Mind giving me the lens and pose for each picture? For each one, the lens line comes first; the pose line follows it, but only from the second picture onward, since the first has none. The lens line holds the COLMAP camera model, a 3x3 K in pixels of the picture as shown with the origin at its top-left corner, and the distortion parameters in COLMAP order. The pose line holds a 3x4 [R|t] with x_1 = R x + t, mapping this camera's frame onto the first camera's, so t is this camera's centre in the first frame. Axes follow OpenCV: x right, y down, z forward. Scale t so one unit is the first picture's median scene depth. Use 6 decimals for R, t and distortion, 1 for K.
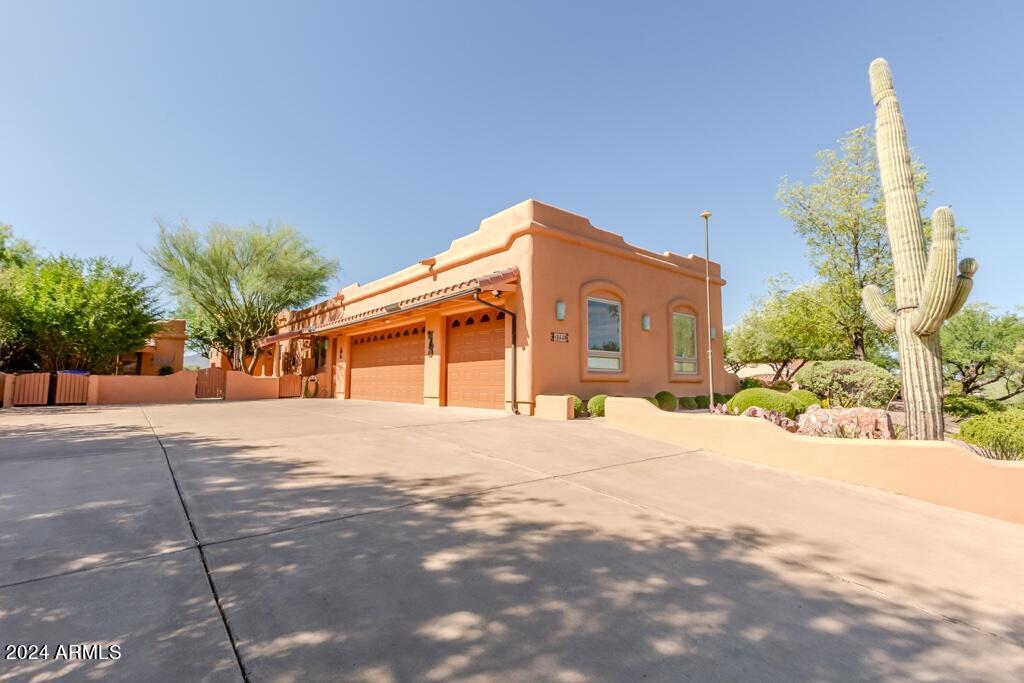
lens RADIAL K [[458.8, 0, 505.9], [0, 458.8, 344.7], [0, 0, 1]] dist [-0.003044, -0.000337]
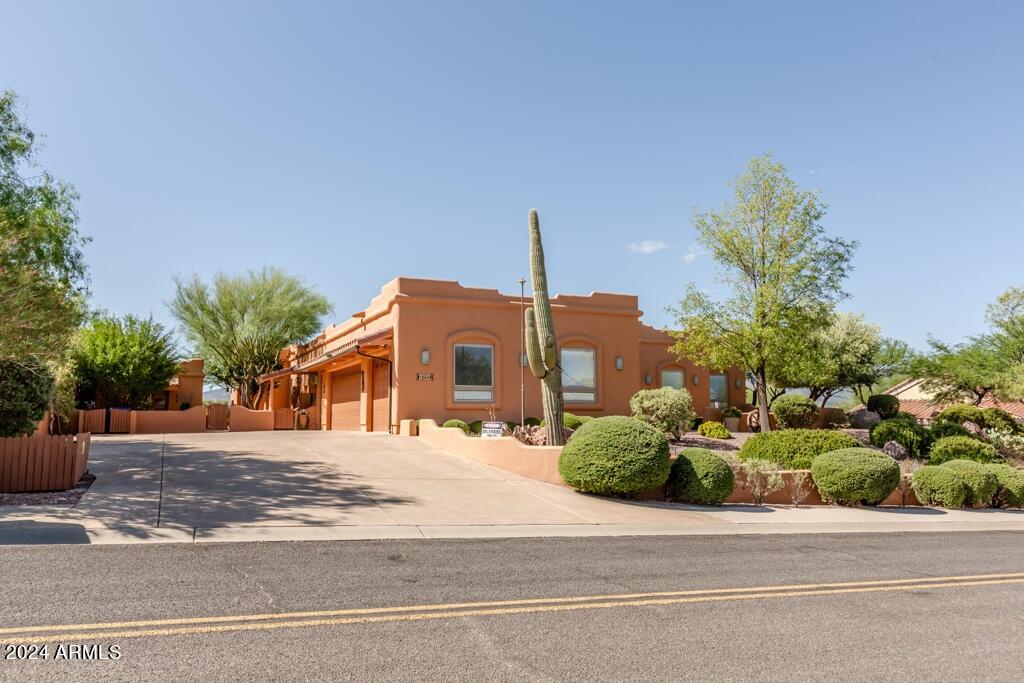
lens RADIAL K [[740.4, 0, 513.0], [0, 740.4, 363.2], [0, 0, 1]] dist [0.002630, 0.001390]
pose [[0.967614, -0.028199, -0.250854, 0.685126], [0.029385, 0.999568, 0.000982, -0.038652], [0.250718, -0.008322, 0.968024, -0.776591]]
